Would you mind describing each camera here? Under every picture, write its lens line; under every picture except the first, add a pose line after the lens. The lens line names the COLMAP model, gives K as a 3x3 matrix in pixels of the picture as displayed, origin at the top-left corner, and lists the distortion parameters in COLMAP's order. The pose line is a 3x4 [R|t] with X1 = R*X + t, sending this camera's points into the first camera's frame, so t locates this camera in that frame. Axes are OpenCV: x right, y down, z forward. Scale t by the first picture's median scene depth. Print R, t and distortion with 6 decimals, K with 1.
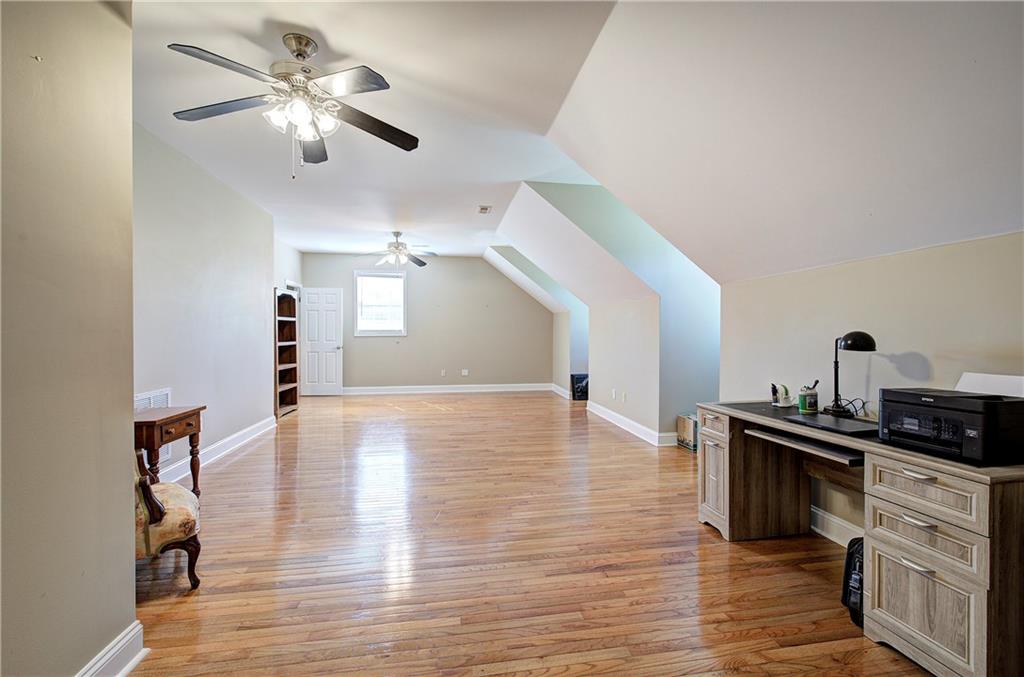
lens RADIAL K [[432.5, 0, 517.6], [0, 432.5, 337.8], [0, 0, 1]] dist [-0.007327, 0.003027]
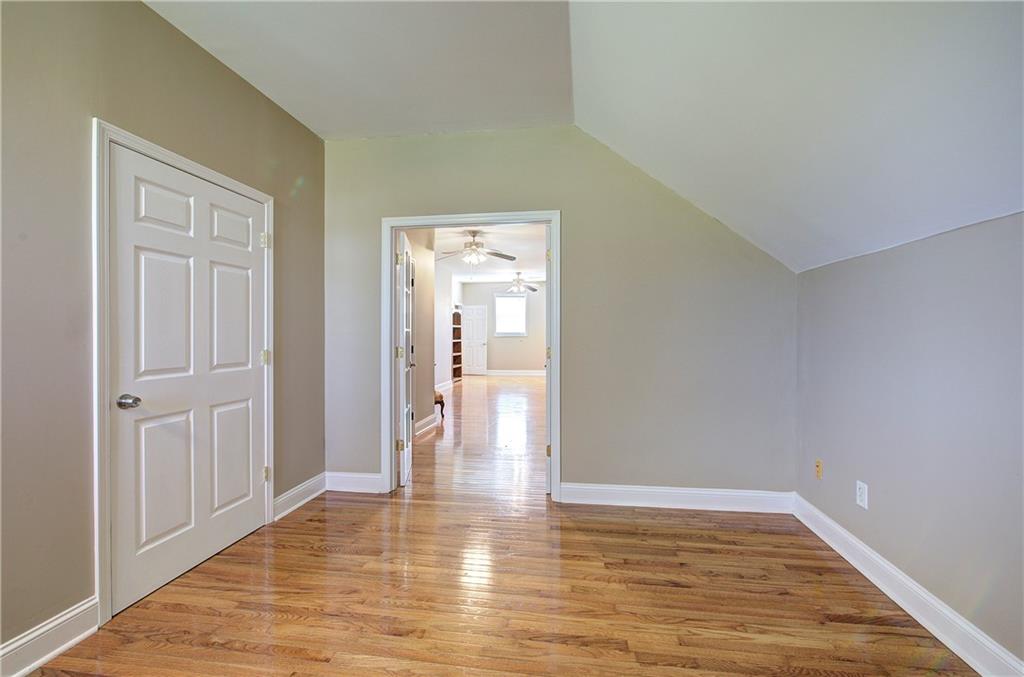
lens RADIAL K [[432.5, 0, 517.6], [0, 432.5, 337.8], [0, 0, 1]] dist [-0.007327, 0.003027]
pose [[0.951667, 0.001180, -0.307129, 0.557074], [-0.002012, 0.999995, -0.002390, 0.012333], [0.307125, 0.002893, 0.951665, -1.400085]]
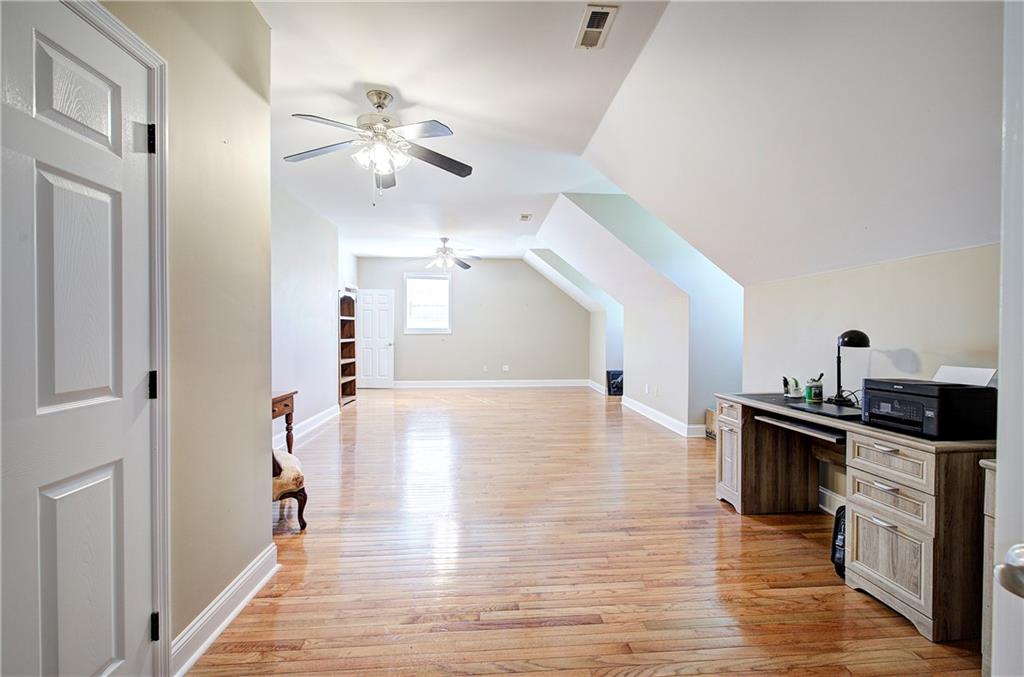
lens RADIAL K [[432.5, 0, 517.6], [0, 432.5, 337.8], [0, 0, 1]] dist [-0.007327, 0.003027]
pose [[0.996134, 0.002586, -0.087809, 0.000704], [-0.002193, 0.999987, 0.004577, 0.001856], [0.087819, -0.004366, 0.996127, -0.176825]]
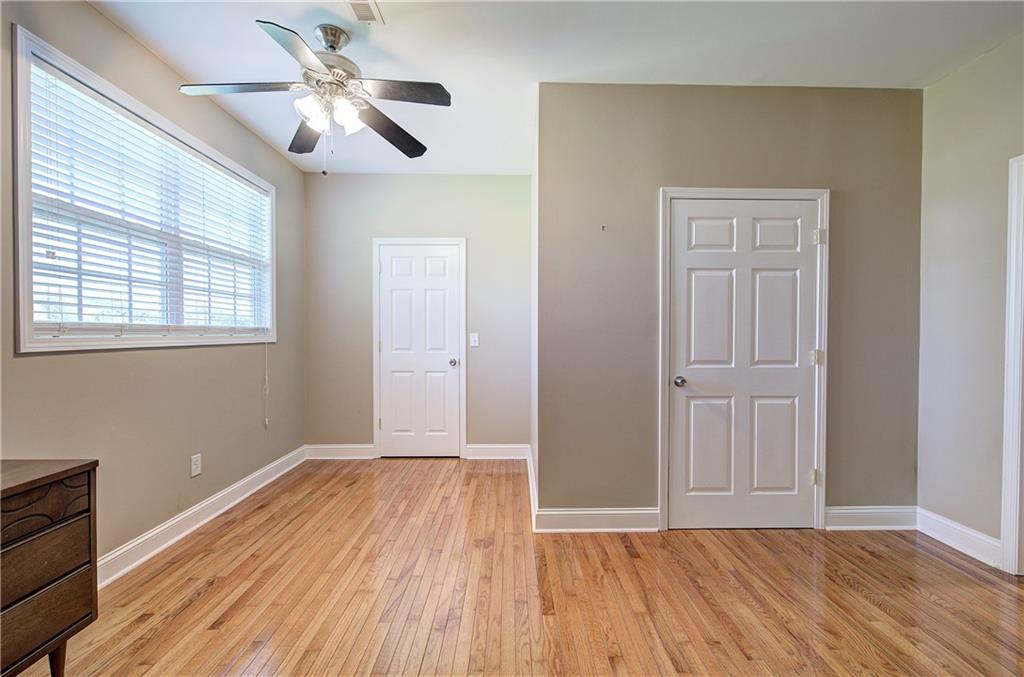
lens RADIAL K [[432.5, 0, 517.6], [0, 432.5, 337.8], [0, 0, 1]] dist [-0.007327, 0.003027]
pose [[-0.146110, 0.009793, -0.989220, 0.891188], [-0.012279, 0.999856, 0.011712, 0.007590], [0.989192, 0.013858, -0.145968, -0.985190]]
